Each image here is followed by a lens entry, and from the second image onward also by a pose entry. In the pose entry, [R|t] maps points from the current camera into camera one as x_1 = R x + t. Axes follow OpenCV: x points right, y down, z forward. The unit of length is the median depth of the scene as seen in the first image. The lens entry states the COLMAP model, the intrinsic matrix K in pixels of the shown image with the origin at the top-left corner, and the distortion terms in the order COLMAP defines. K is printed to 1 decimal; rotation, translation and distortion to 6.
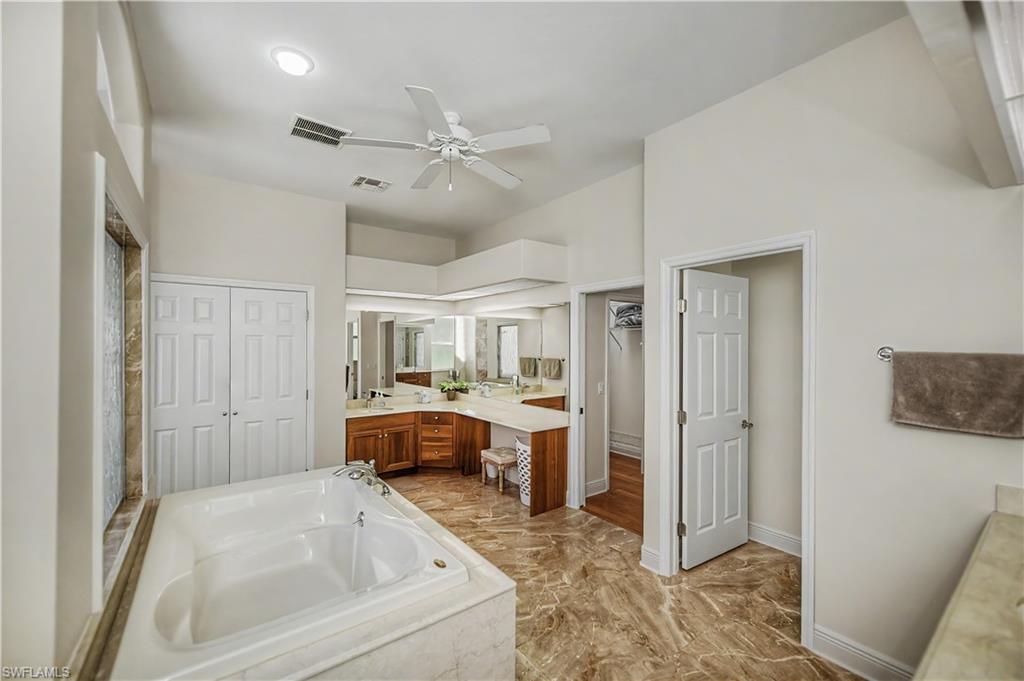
lens RADIAL K [[412.2, 0, 511.7], [0, 412.2, 344.1], [0, 0, 1]] dist [-0.002095, -0.001141]
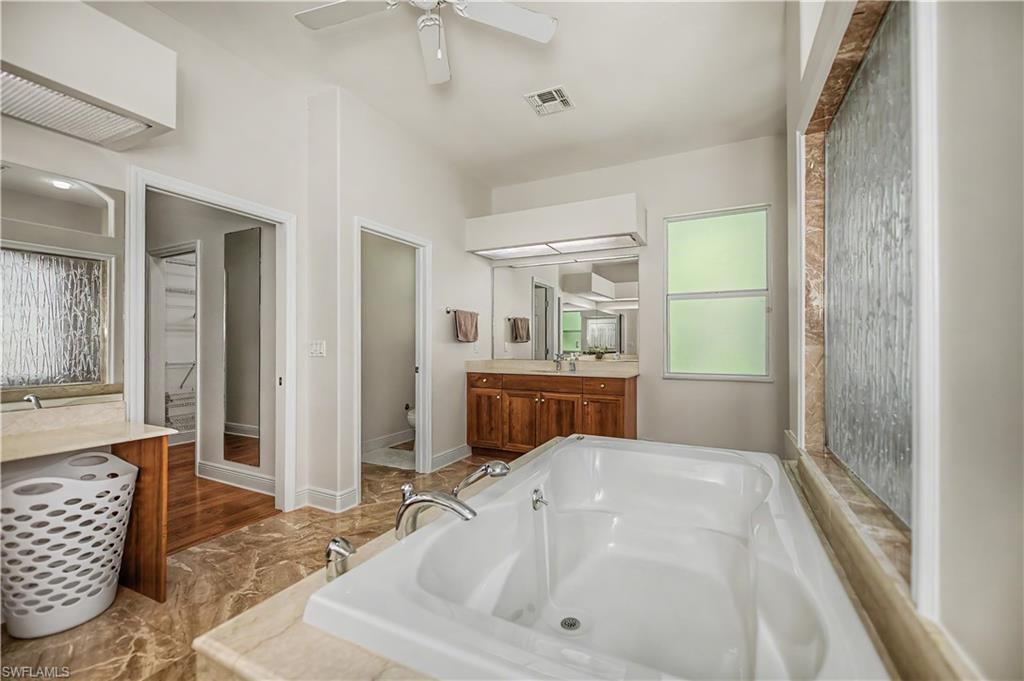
lens RADIAL K [[412.2, 0, 516.8], [0, 412.2, 341.6], [0, 0, 1]] dist [-0.002095, -0.001141]
pose [[-0.454773, 0.003809, 0.890599, -0.657889], [-0.004976, 0.999964, -0.006818, 0.106091], [-0.890593, -0.007532, -0.454738, 0.914314]]
